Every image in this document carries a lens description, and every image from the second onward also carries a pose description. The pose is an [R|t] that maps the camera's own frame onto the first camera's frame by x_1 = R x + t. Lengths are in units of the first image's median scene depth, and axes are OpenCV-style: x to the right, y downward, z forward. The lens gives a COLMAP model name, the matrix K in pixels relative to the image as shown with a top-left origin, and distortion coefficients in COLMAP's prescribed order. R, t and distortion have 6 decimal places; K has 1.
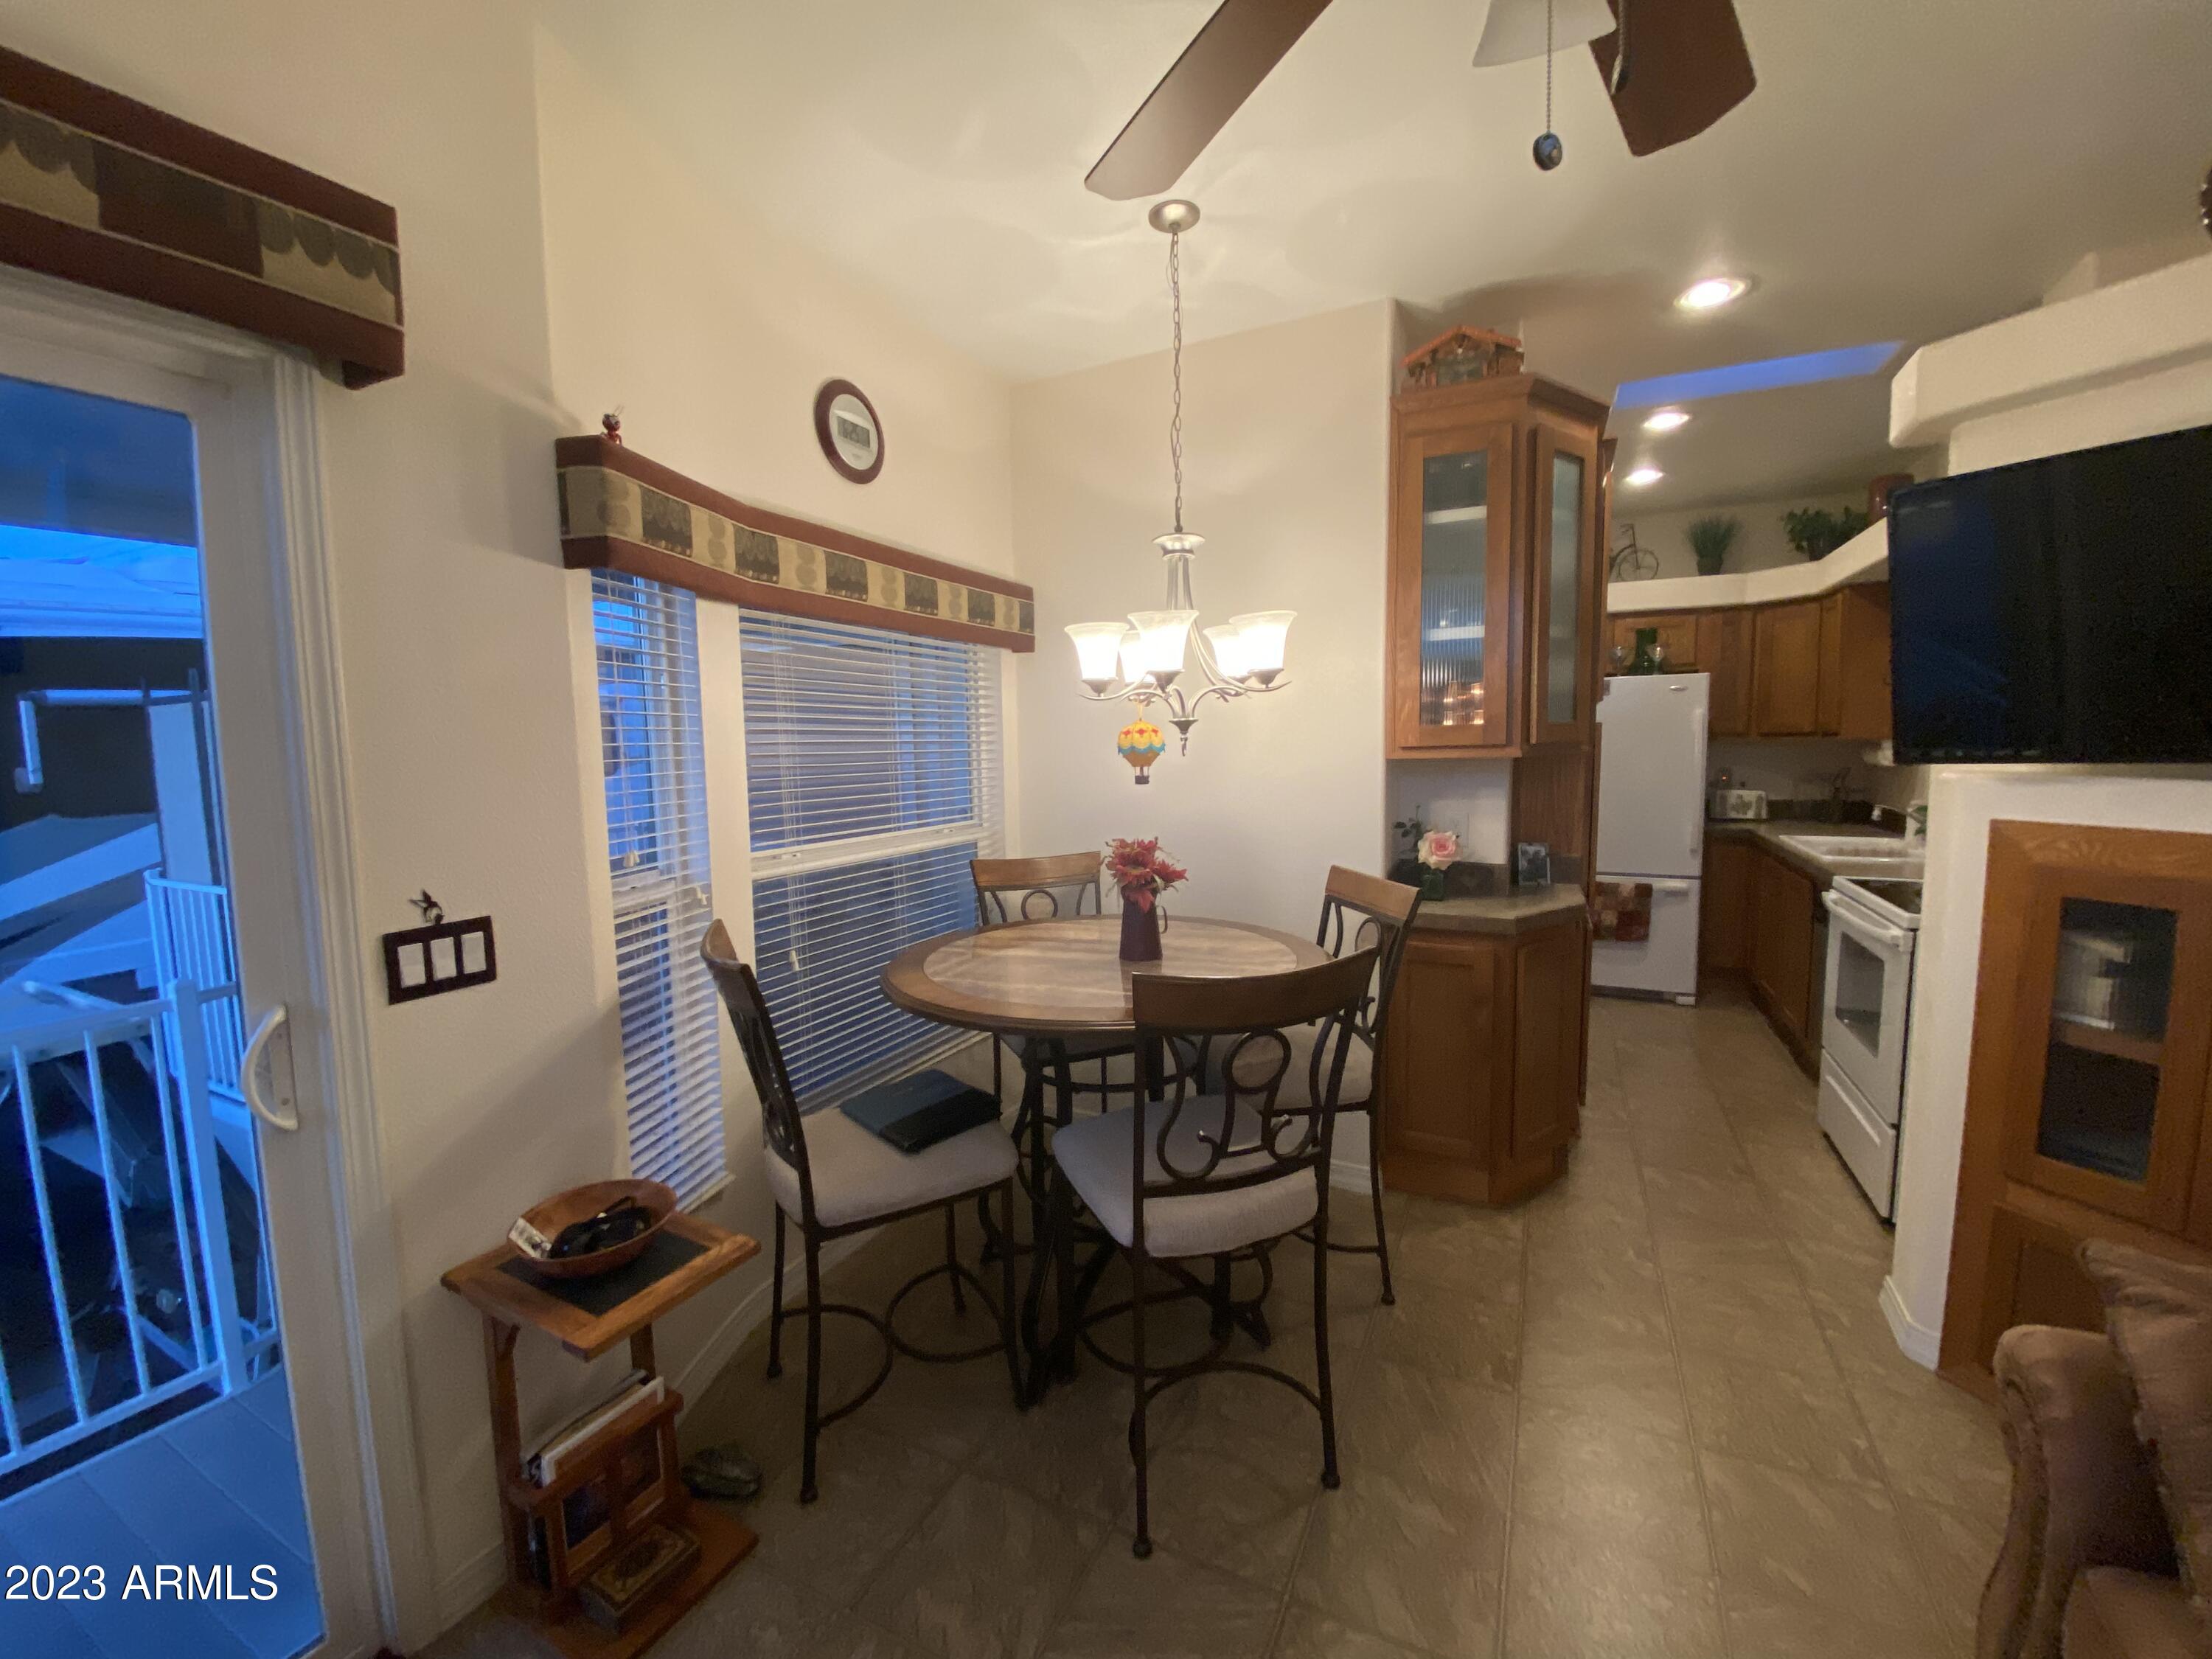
lens RADIAL K [[893.8, 0, 1104.9], [0, 893.8, 833.2], [0, 0, 1]] dist [0.008671, -0.016089]
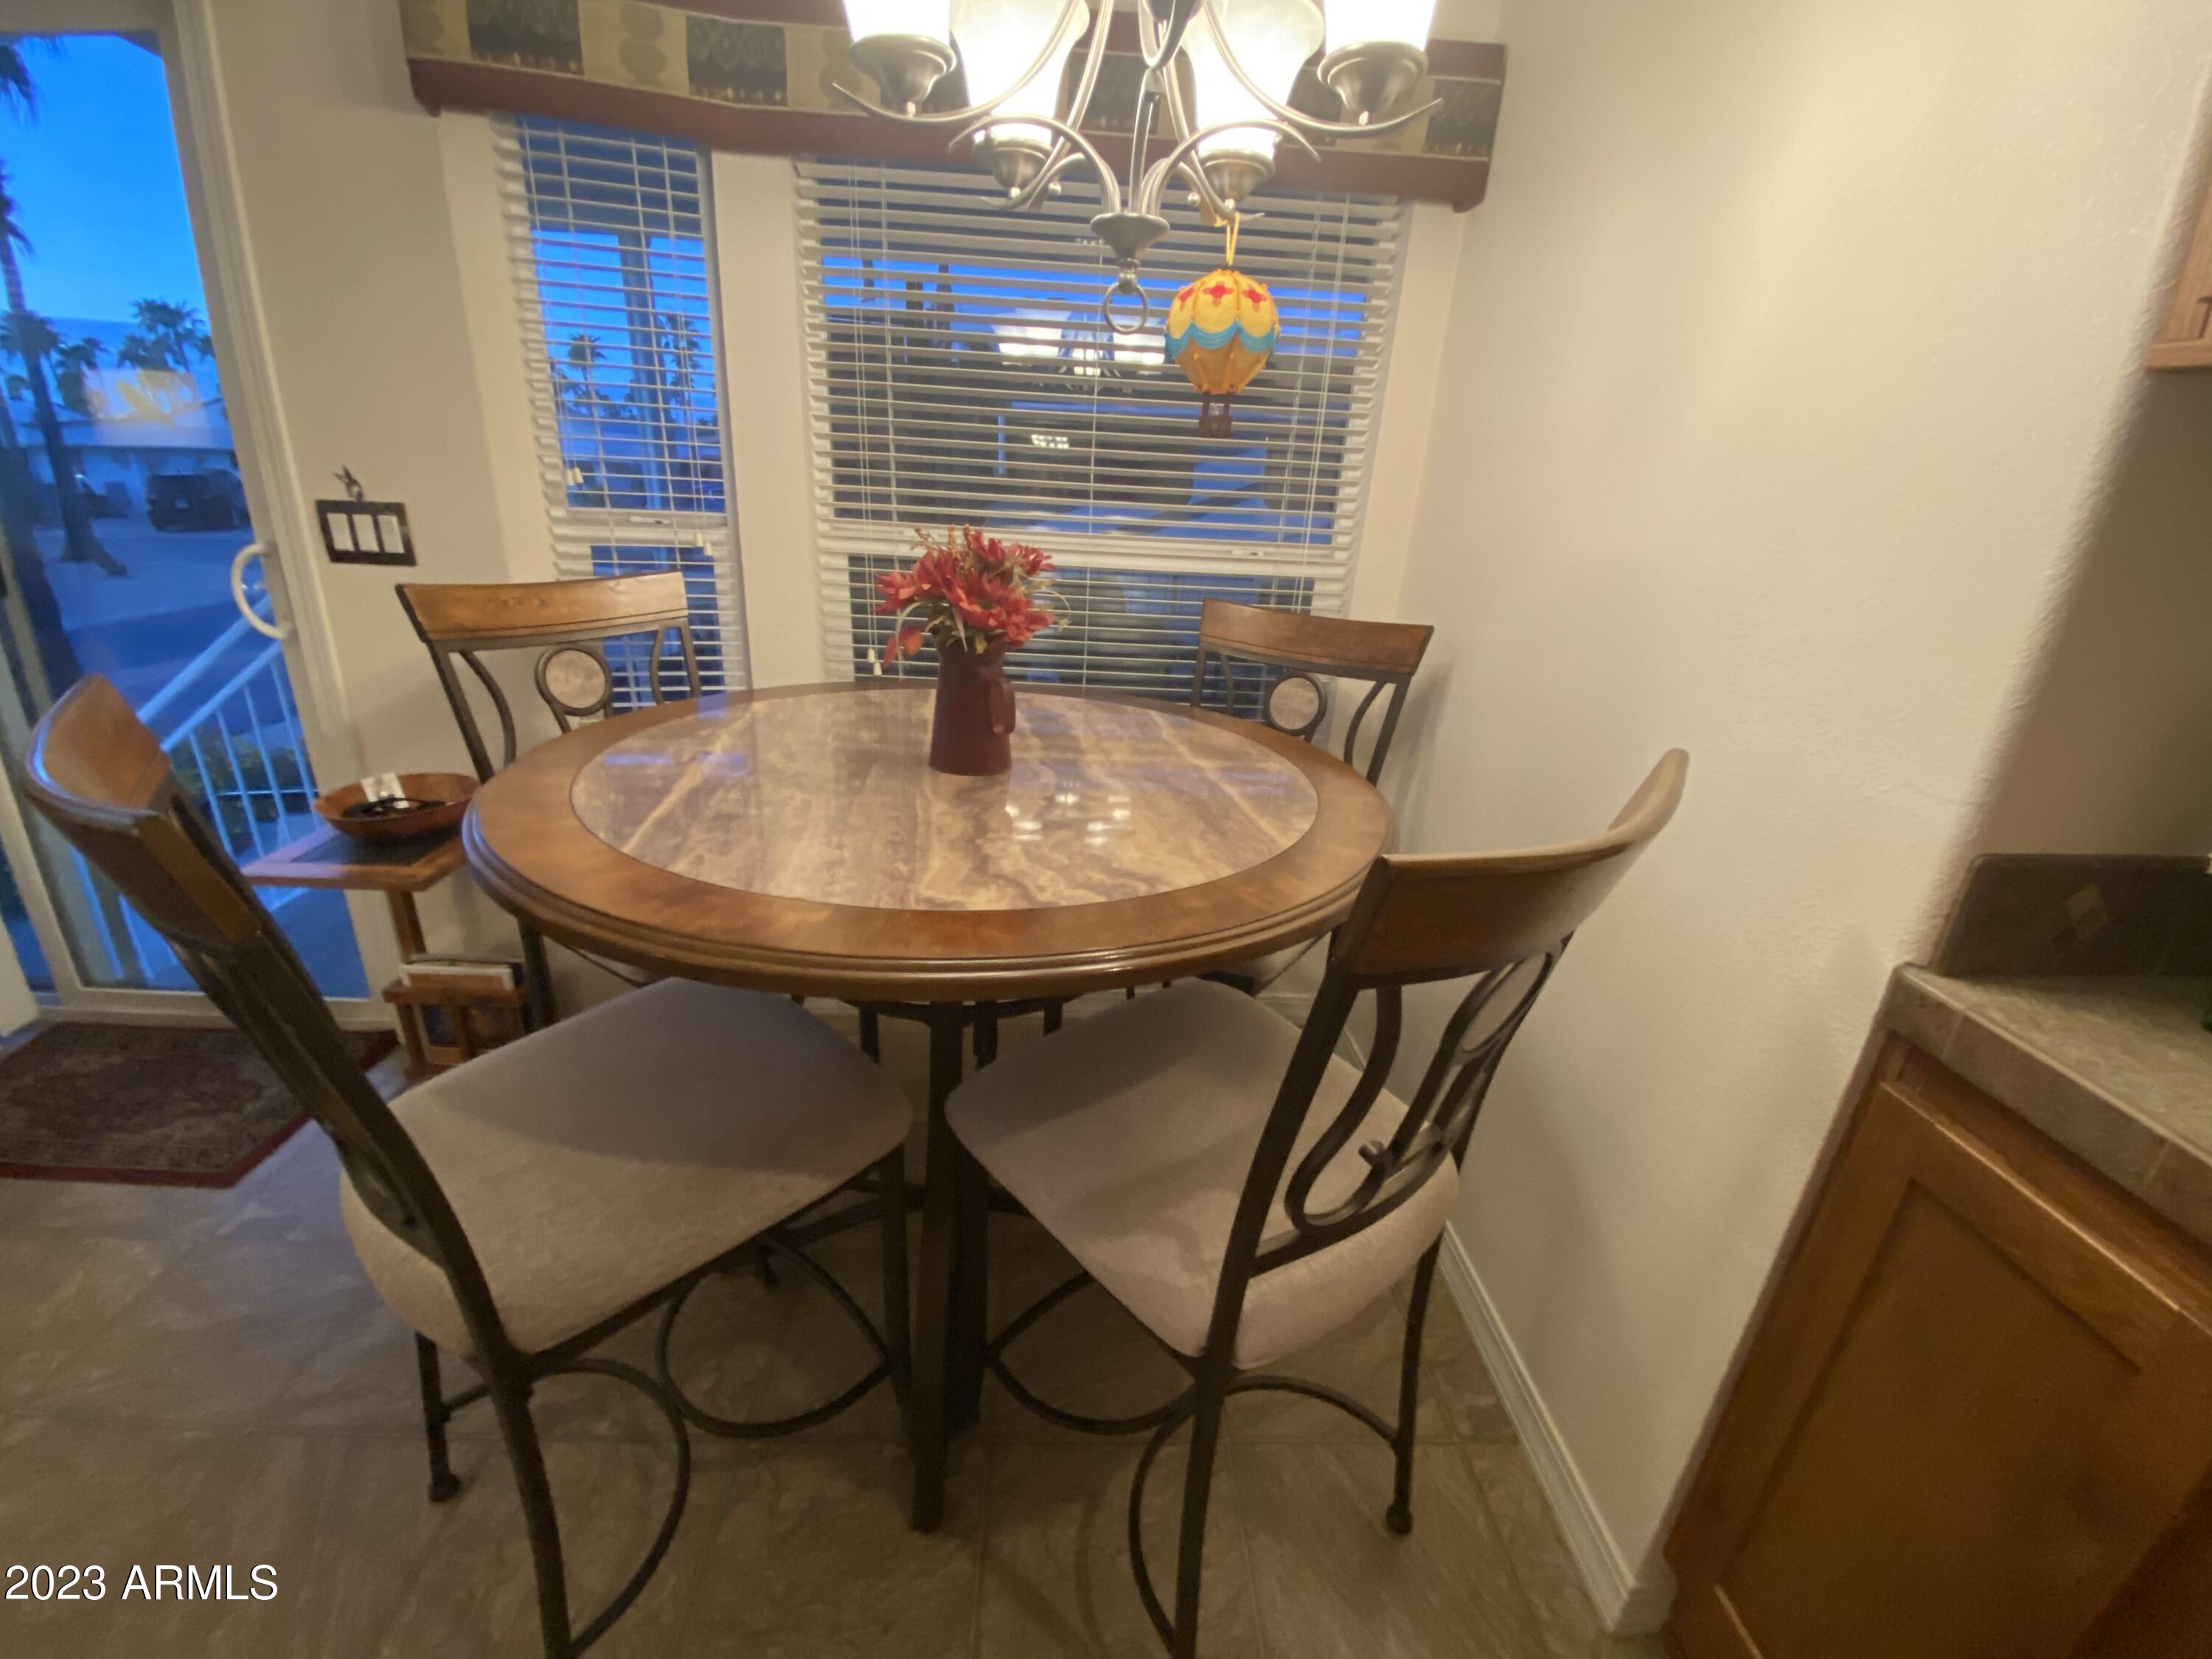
lens RADIAL K [[896.0, 0, 1113.6], [0, 896.0, 833.0], [0, 0, 1]] dist [0.029951, -0.026145]
pose [[0.472644, 0.356441, -0.805951, 0.772656], [-0.148926, 0.933704, 0.325604, -0.019574], [0.868579, -0.033867, 0.494393, 1.243884]]
